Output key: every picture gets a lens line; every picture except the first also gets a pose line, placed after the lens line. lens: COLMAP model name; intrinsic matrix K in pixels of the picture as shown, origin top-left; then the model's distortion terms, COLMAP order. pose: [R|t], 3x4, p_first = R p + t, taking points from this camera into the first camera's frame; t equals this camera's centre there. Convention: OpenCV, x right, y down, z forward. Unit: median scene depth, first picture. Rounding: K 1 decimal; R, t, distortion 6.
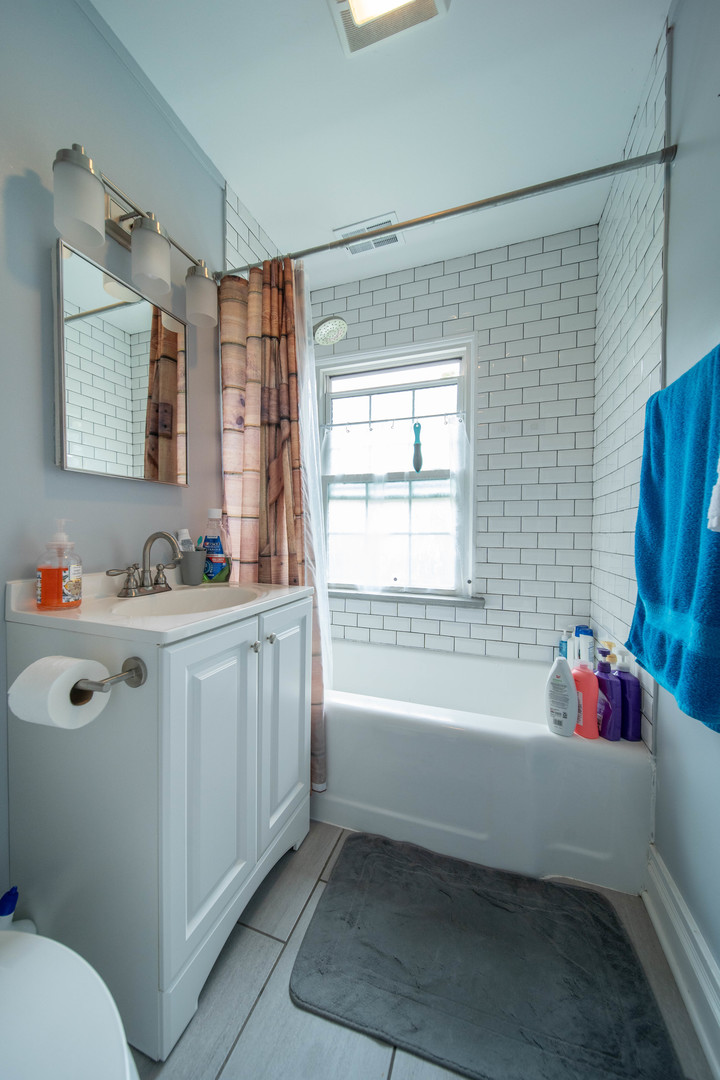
lens RADIAL K [[372.0, 0, 360.0], [0, 372.0, 540.0], [0, 0, 1]] dist [0.000447, 0.000023]
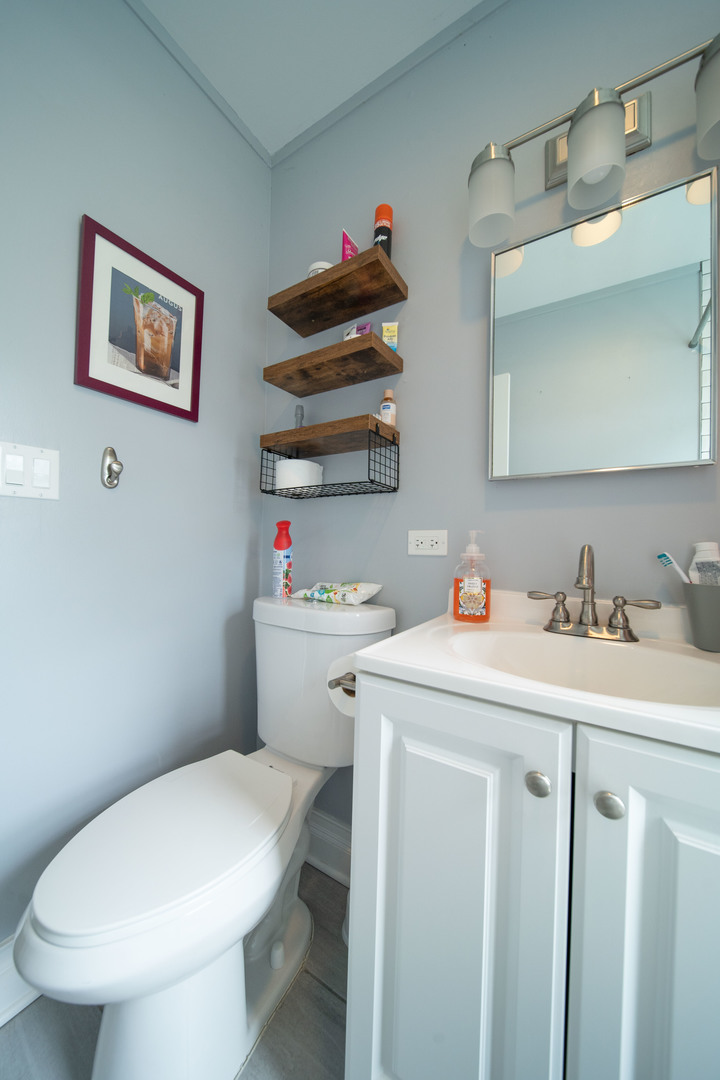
lens RADIAL K [[372.0, 0, 360.0], [0, 372.0, 540.0], [0, 0, 1]] dist [0.000447, 0.000023]
pose [[-0.234907, -0.039595, -0.971211, 0.209830], [-0.050921, 0.998299, -0.028383, 0.010881], [0.970683, 0.042788, -0.236524, 0.822409]]
